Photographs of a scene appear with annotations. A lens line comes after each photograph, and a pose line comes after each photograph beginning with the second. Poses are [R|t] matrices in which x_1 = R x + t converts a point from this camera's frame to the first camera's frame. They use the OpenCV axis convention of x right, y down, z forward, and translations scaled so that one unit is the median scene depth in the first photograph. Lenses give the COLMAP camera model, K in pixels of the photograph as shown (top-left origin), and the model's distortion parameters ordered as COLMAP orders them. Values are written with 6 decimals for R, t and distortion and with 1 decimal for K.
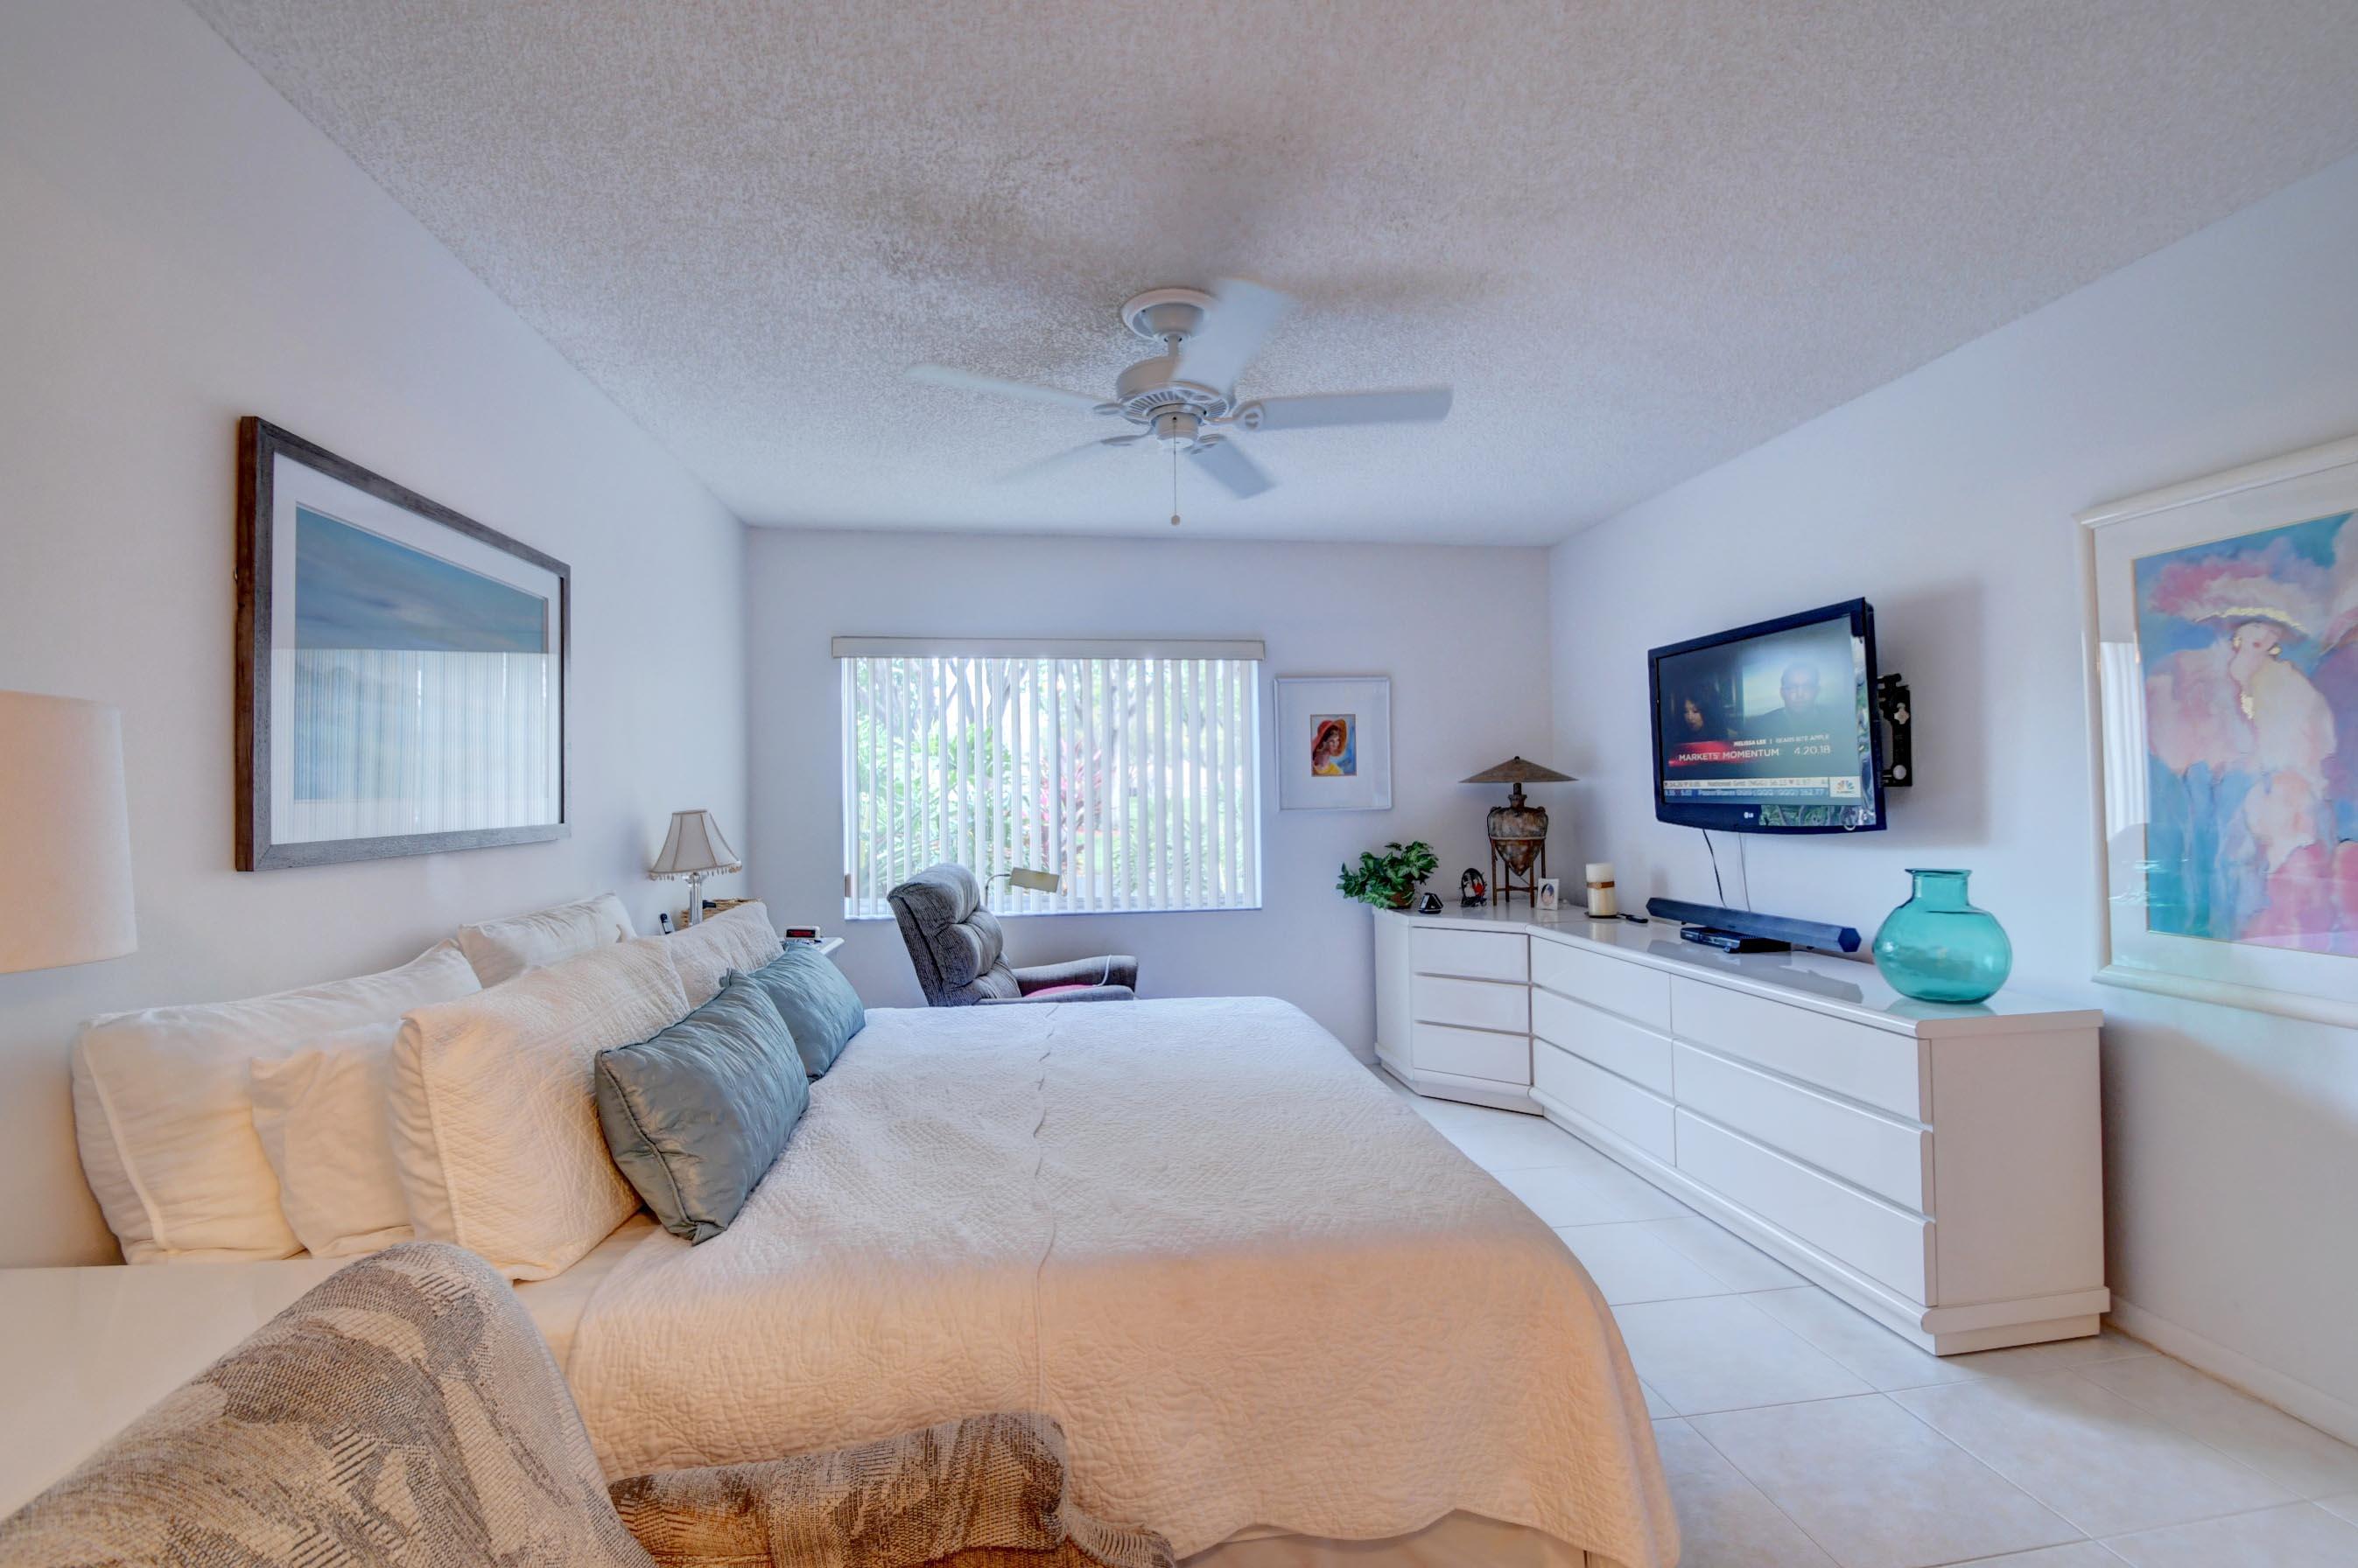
lens RADIAL K [[1047.4, 0, 1191.0], [0, 1047.4, 776.9], [0, 0, 1]] dist [0.002545, -0.007956]
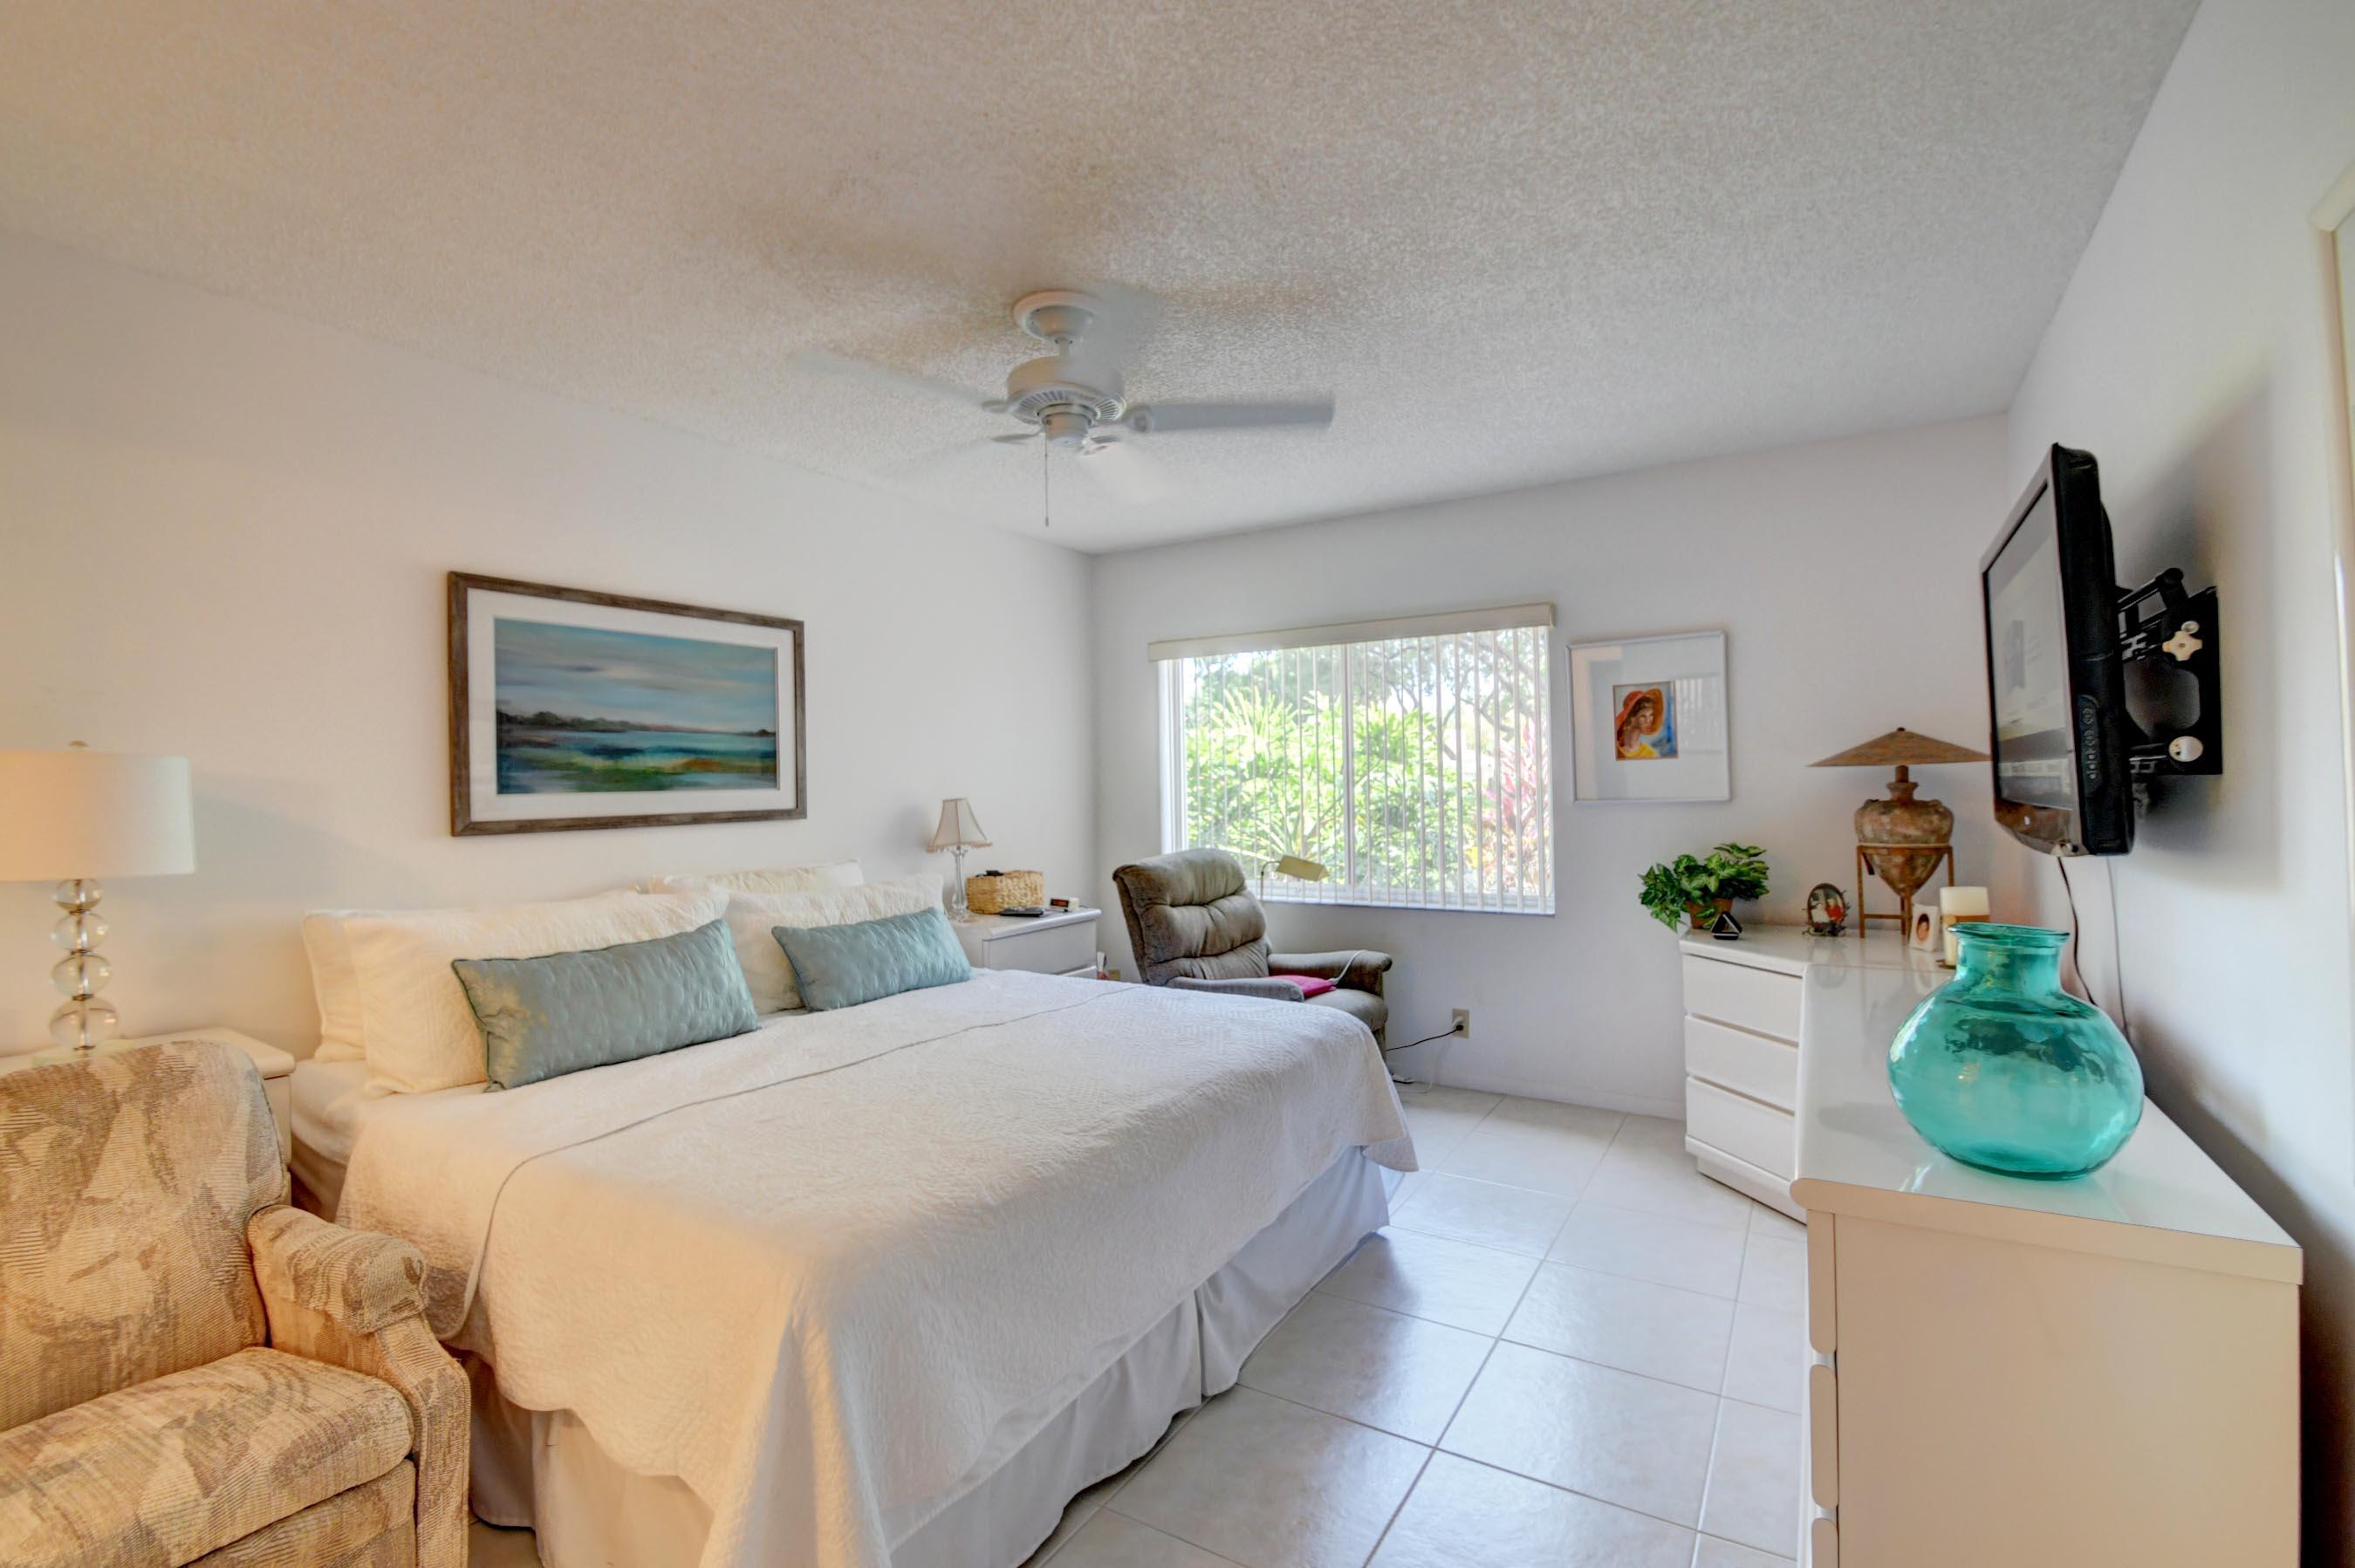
lens RADIAL K [[1046.3, 0, 1187.0], [0, 1046.3, 783.4], [0, 0, 1]] dist [0.002545, -0.007956]
pose [[0.765034, -0.000724, -0.643989, 0.397052], [0.017018, 0.999673, 0.019094, -0.003858], [0.643765, -0.025567, 0.764796, 0.160189]]
